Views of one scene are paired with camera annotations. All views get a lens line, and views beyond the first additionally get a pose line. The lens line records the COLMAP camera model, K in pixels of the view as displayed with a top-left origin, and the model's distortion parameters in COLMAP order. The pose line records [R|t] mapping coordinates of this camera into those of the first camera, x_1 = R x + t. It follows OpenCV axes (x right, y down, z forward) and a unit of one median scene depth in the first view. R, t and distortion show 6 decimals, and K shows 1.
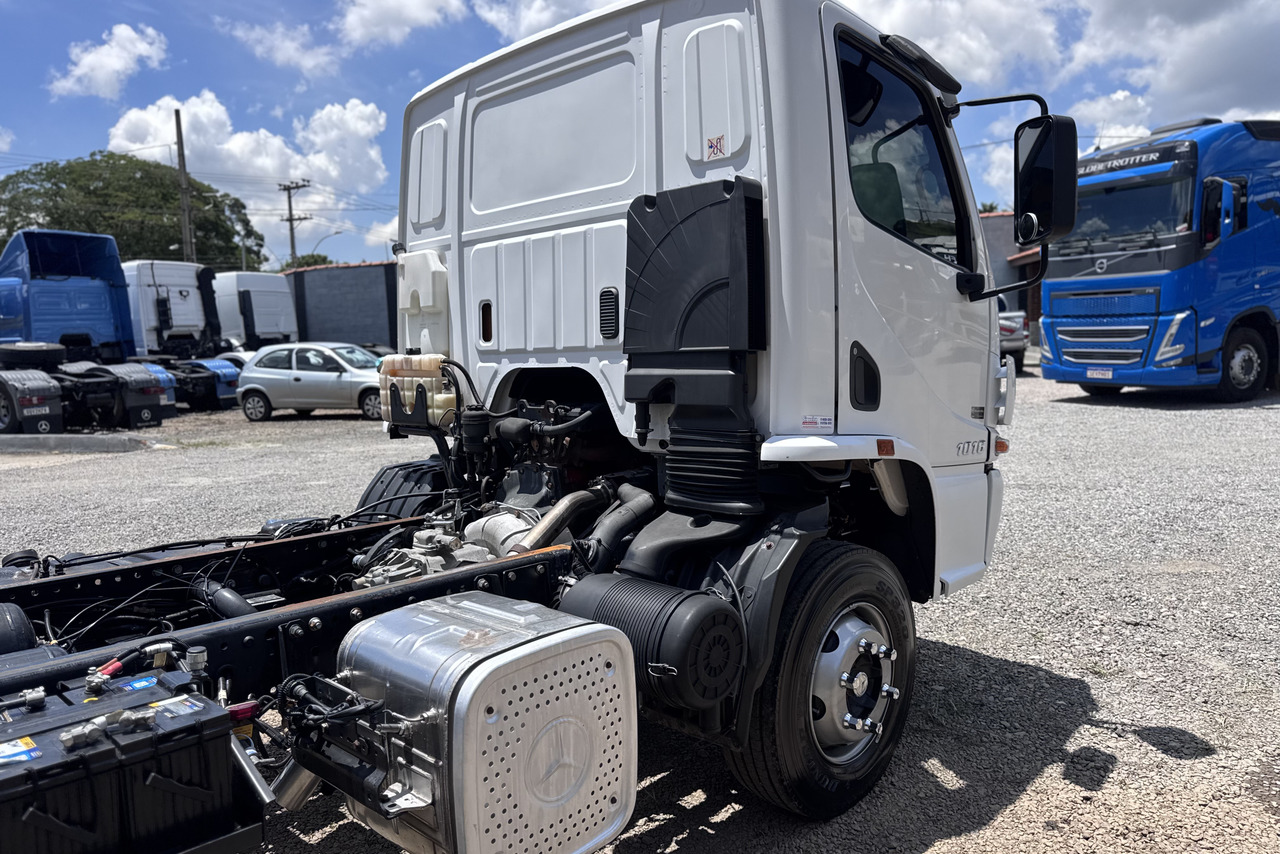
lens RADIAL K [[909.1, 0, 640.0], [0, 909.1, 427.0], [0, 0, 1]] dist [0.003388, -0.042096]
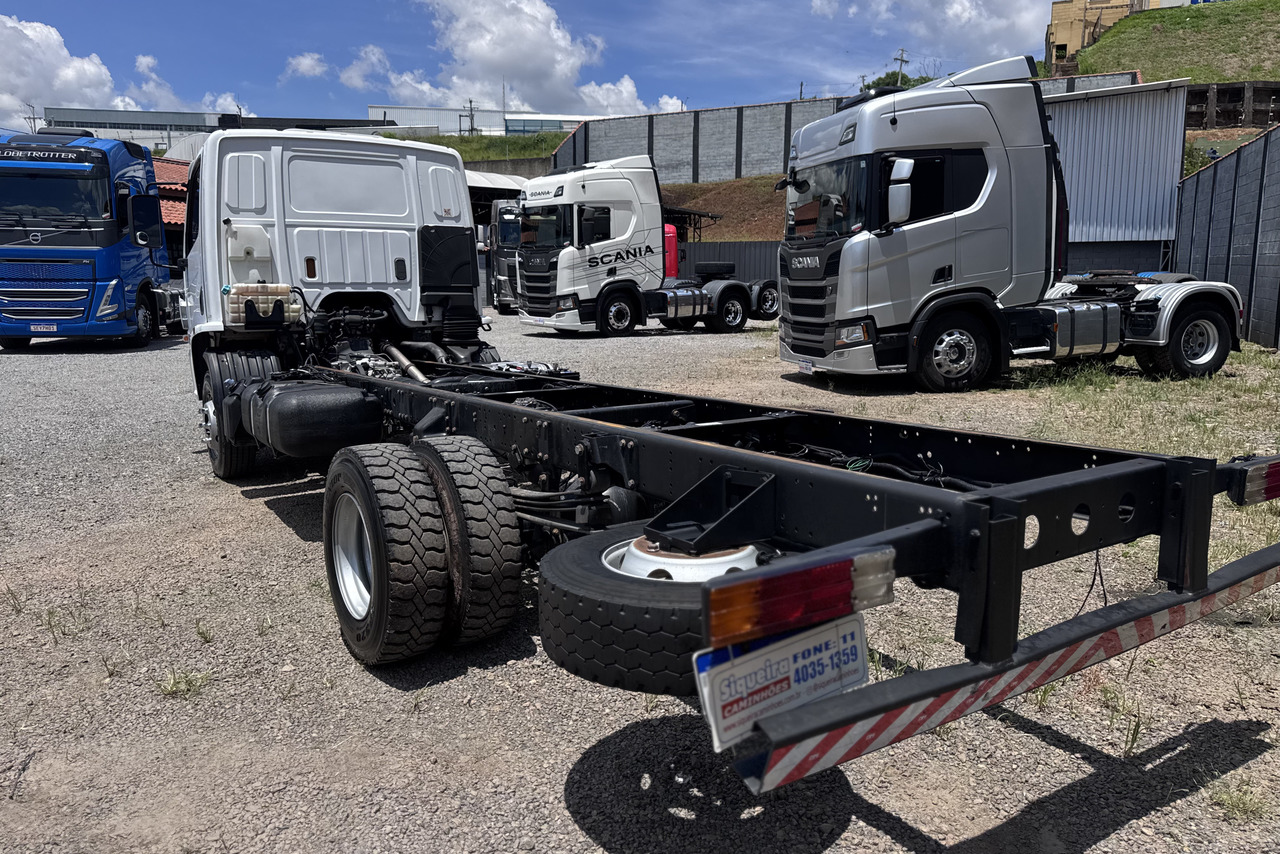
lens RADIAL K [[909.1, 0, 640.0], [0, 909.1, 427.0], [0, 0, 1]] dist [0.003388, -0.042096]
pose [[0.206724, -0.106227, 0.972615, -1.947953], [0.080906, 0.992540, 0.091207, 0.104185], [-0.975048, 0.059835, 0.213777, -0.102252]]
